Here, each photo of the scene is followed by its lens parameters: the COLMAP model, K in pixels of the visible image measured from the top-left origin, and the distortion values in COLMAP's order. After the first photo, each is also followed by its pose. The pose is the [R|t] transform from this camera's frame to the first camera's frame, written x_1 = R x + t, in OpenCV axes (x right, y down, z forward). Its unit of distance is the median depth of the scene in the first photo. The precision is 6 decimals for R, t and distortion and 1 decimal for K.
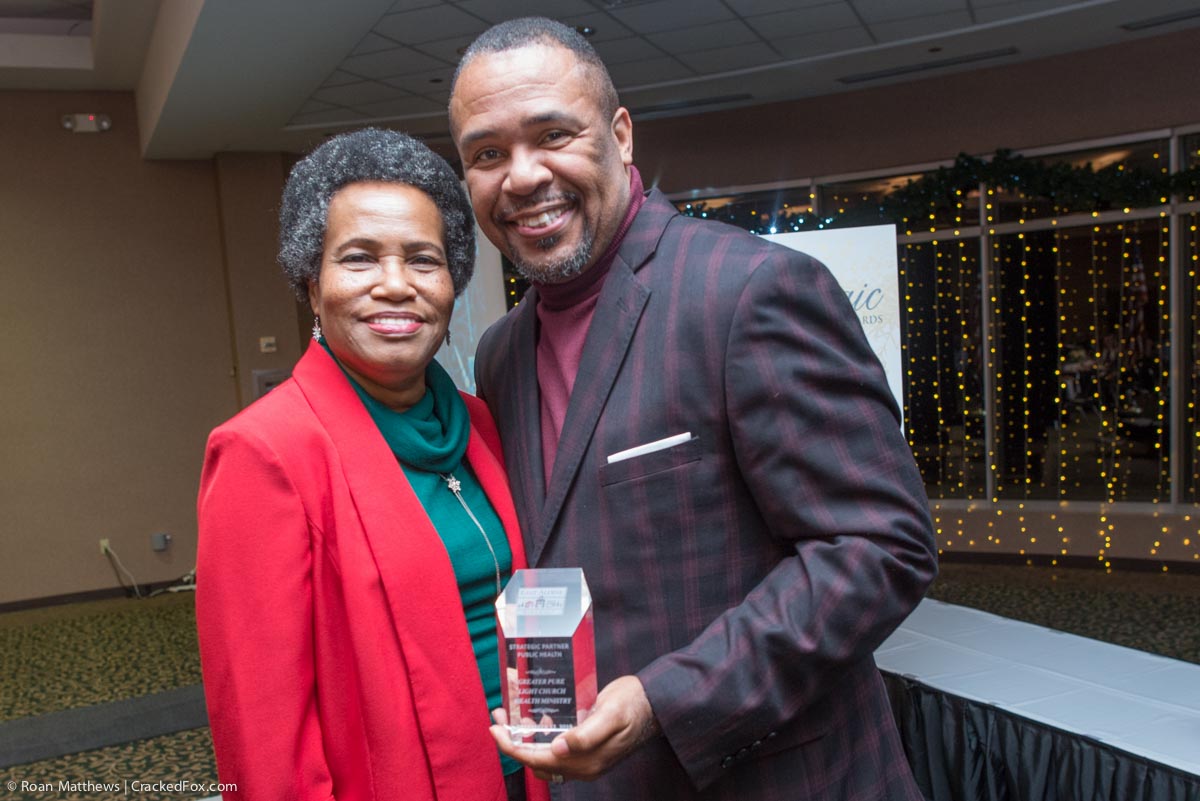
lens RADIAL K [[1183.3, 0, 595.9], [0, 1183.3, 510.8], [0, 0, 1]] dist [-0.033208, 0.010256]
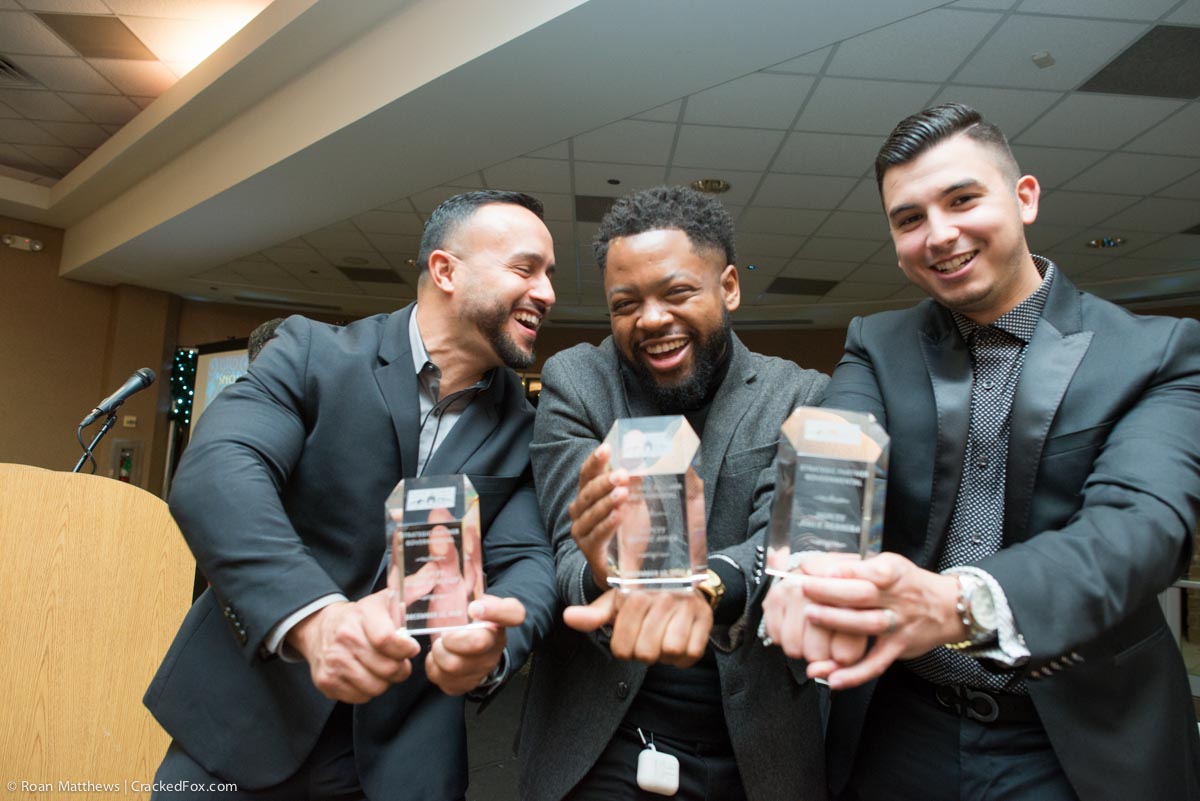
lens RADIAL K [[826.5, 0, 599.3], [0, 826.5, 399.6], [0, 0, 1]] dist [-0.031685, 0.013028]
pose [[0.922103, 0.160696, 0.351999, -0.134500], [-0.069300, 0.963562, -0.258350, 0.051528], [-0.380688, 0.213832, 0.899640, -0.086472]]
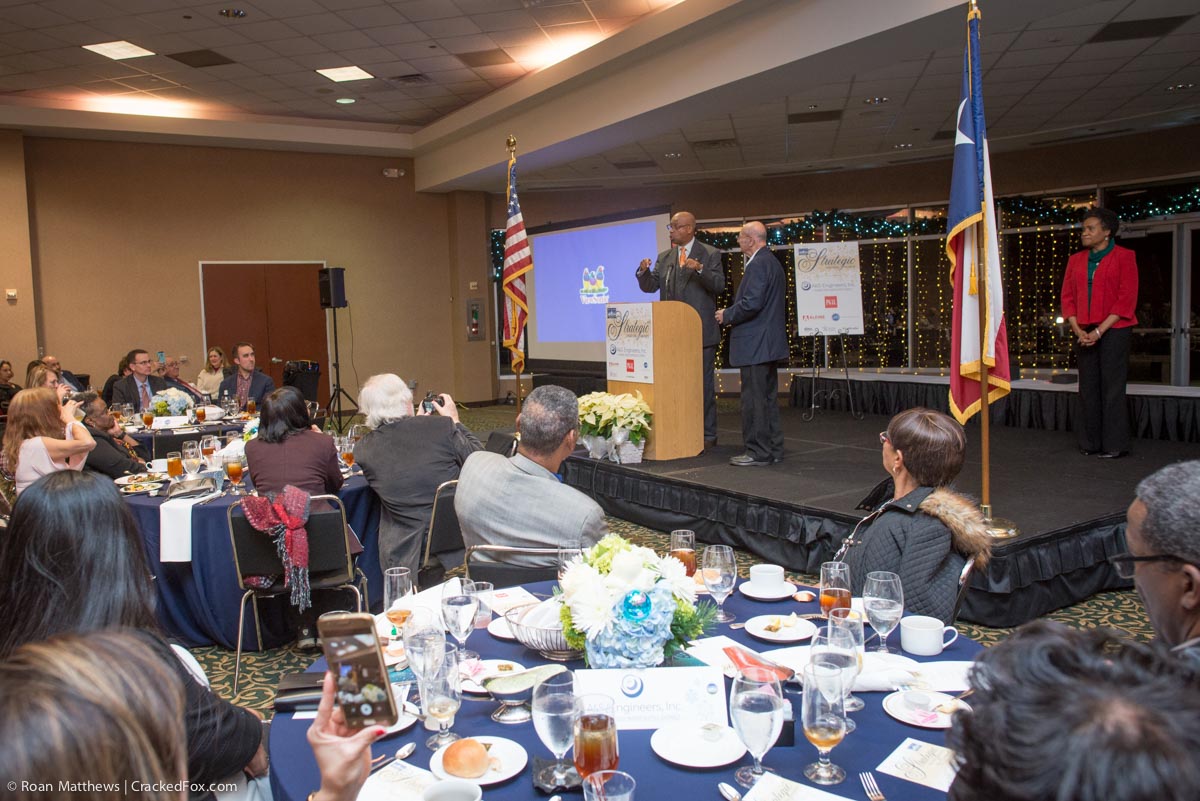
lens RADIAL K [[911.8, 0, 548.2], [0, 911.8, 377.5], [0, 0, 1]] dist [-0.025993, 0.004250]
pose [[0.993401, 0.025691, 0.111780, -0.381189], [-0.016790, 0.996665, -0.079852, 0.159408], [-0.113459, 0.077448, 0.990520, -0.628226]]
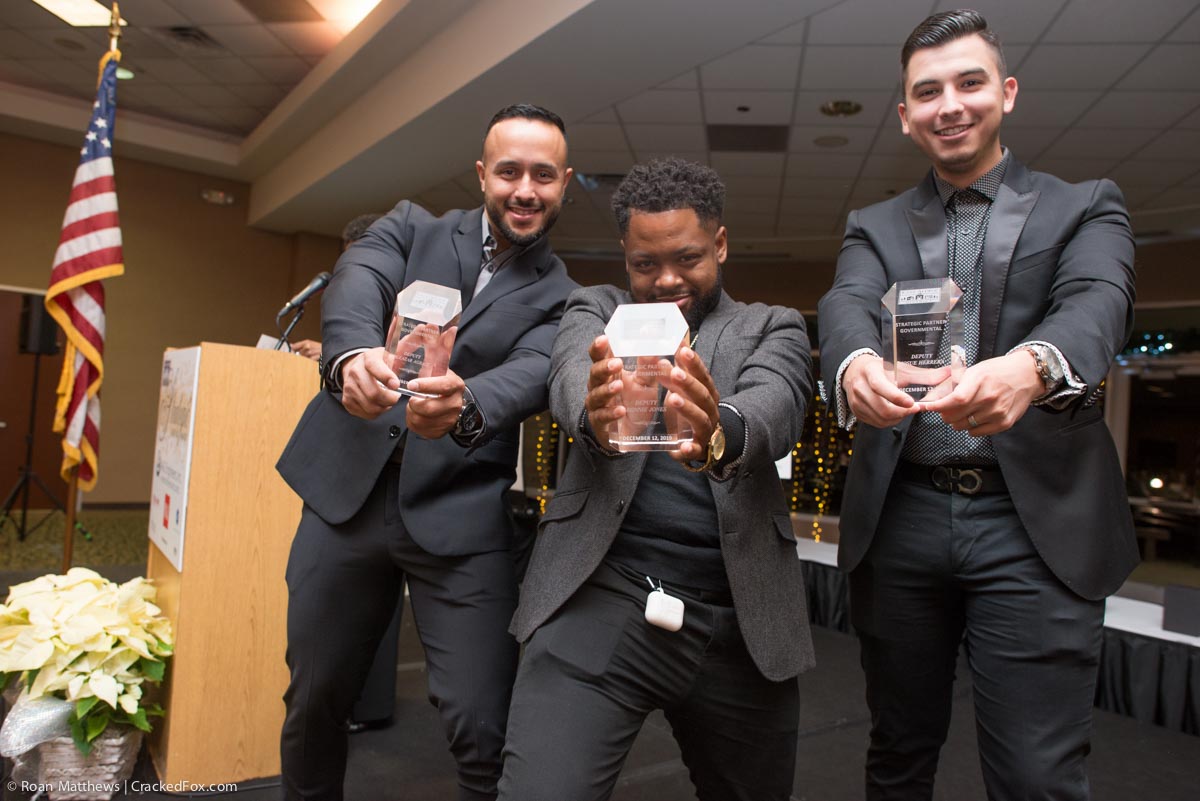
lens RADIAL K [[829.5, 0, 600.9], [0, 829.5, 399.0], [0, 0, 1]] dist [-0.029051, 0.007760]
pose [[0.971679, 0.141557, 0.189211, -0.126921], [-0.107551, 0.977901, -0.179285, 0.077701], [-0.210409, 0.153858, 0.965430, -0.125169]]
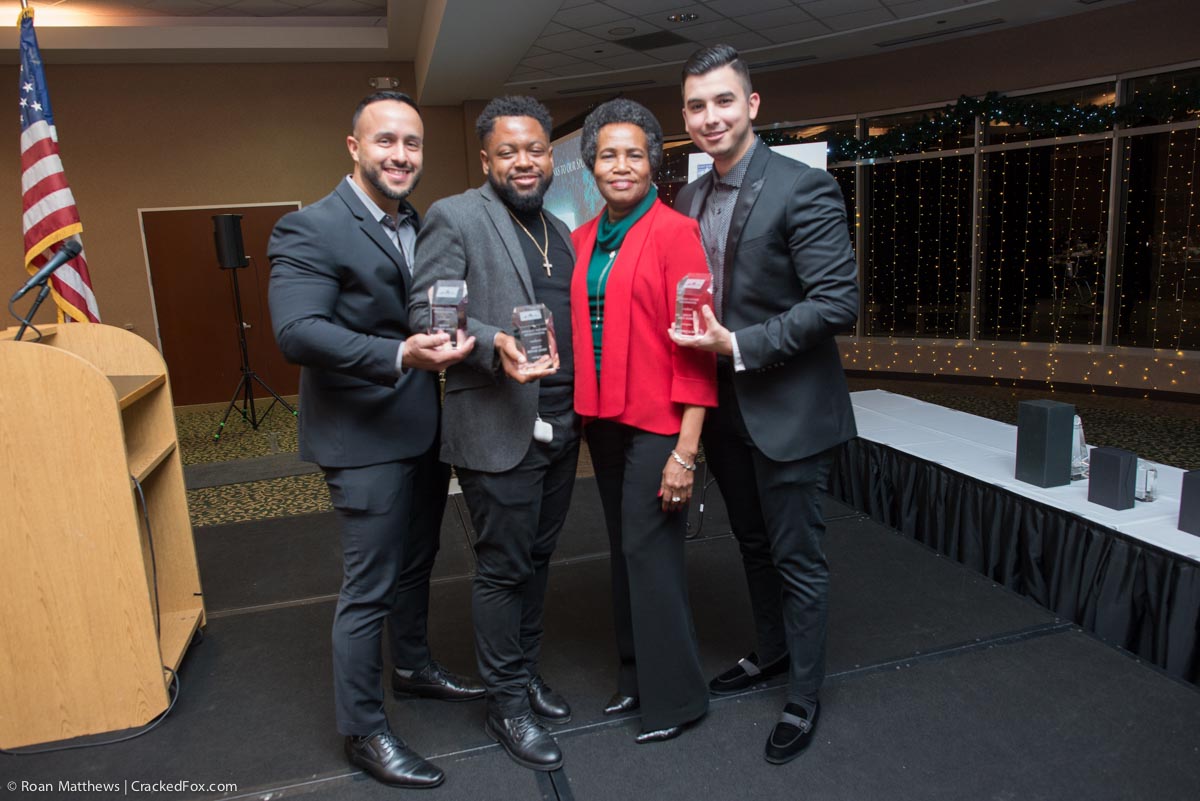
lens RADIAL K [[824.7, 0, 599.0], [0, 824.7, 398.7], [0, 0, 1]] dist [-0.033433, 0.015600]
pose [[0.985864, 0.044067, -0.161648, 0.053752], [-0.034874, 0.997632, 0.059275, 0.020483], [0.163877, -0.052800, 0.985067, -0.069588]]
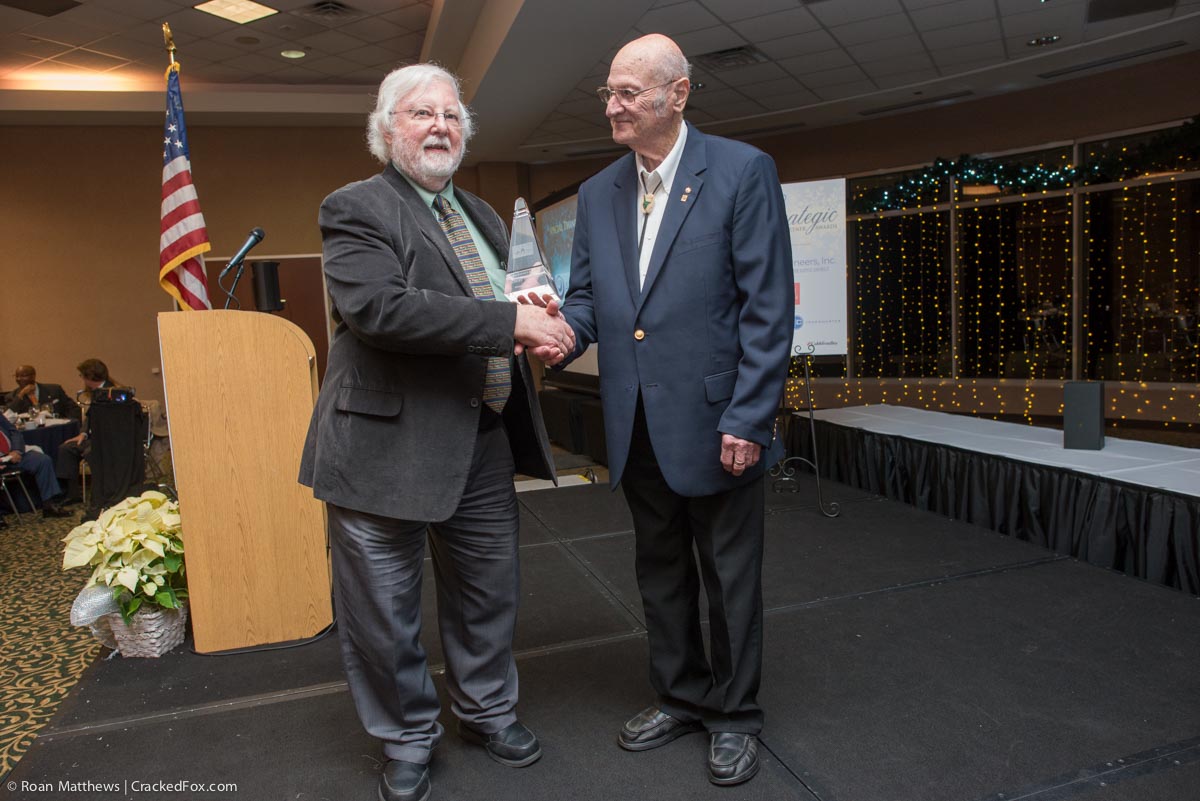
lens RADIAL K [[826.5, 0, 599.3], [0, 826.5, 399.6], [0, 0, 1]] dist [-0.031685, 0.013028]
pose [[0.990630, 0.027671, -0.133741, 0.015975], [-0.031196, 0.999217, -0.024328, 0.064267], [0.132963, 0.028272, 0.990718, -0.149852]]
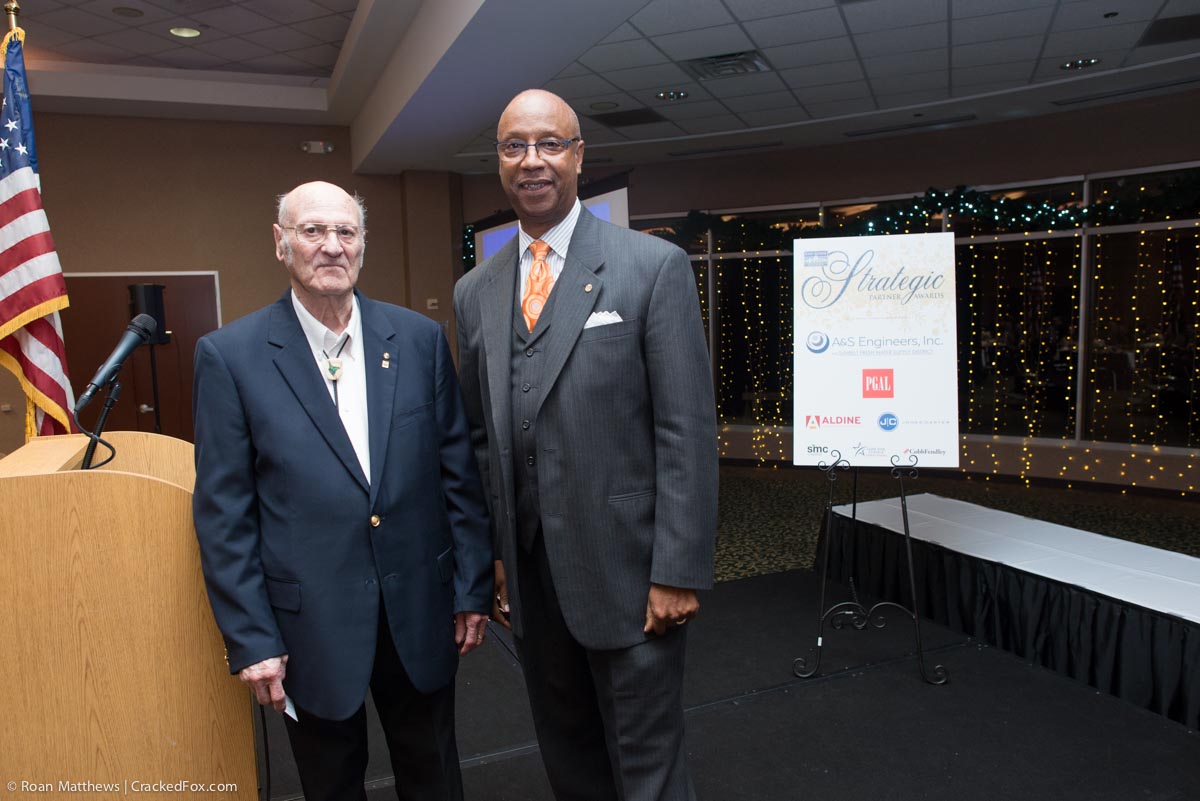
lens RADIAL K [[850.3, 0, 582.8], [0, 850.3, 411.5], [0, 0, 1]] dist [-0.034673, 0.018040]
pose [[0.998488, 0.041108, -0.036489, -0.061815], [-0.042097, 0.998755, -0.026764, 0.011428], [0.035344, 0.028259, 0.998976, -0.026982]]
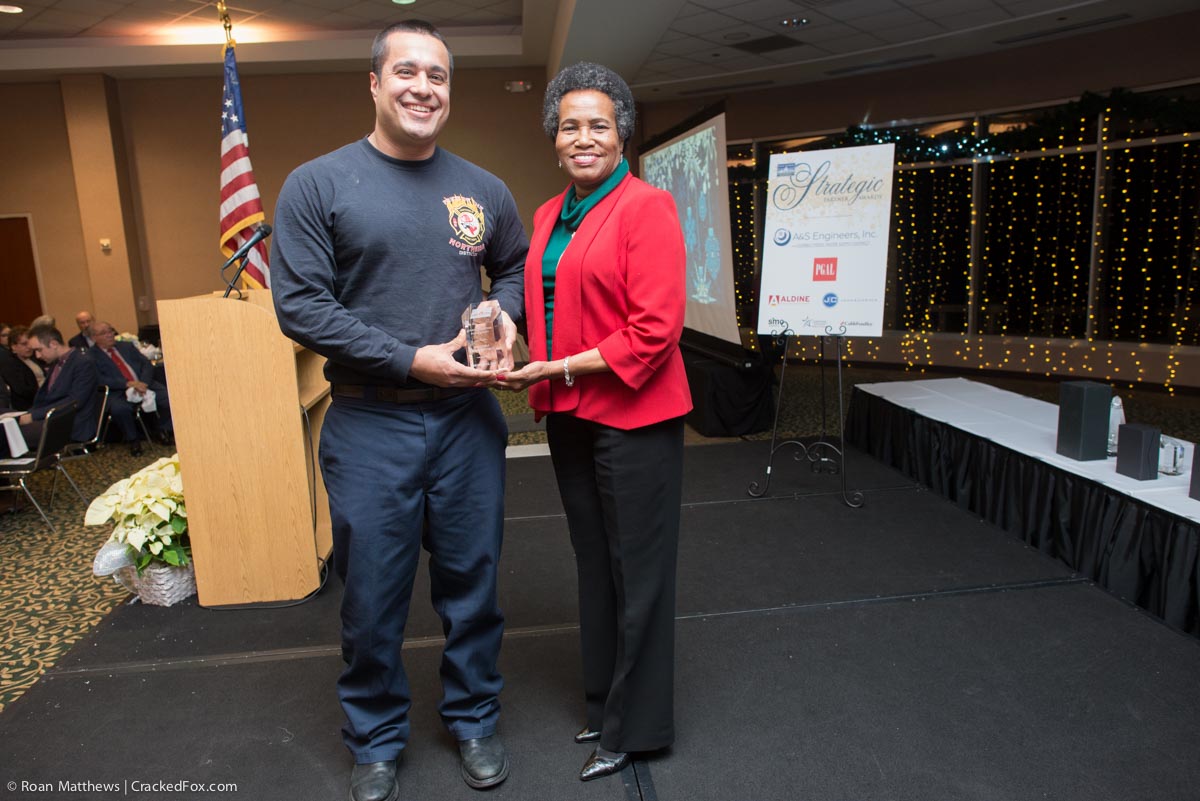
lens RADIAL K [[826.5, 0, 599.3], [0, 826.5, 399.6], [0, 0, 1]] dist [-0.031685, 0.013028]
pose [[0.947601, 0.083279, -0.308411, 0.092672], [-0.064366, 0.995396, 0.071016, 0.032295], [0.312905, -0.047444, 0.948599, -0.130355]]
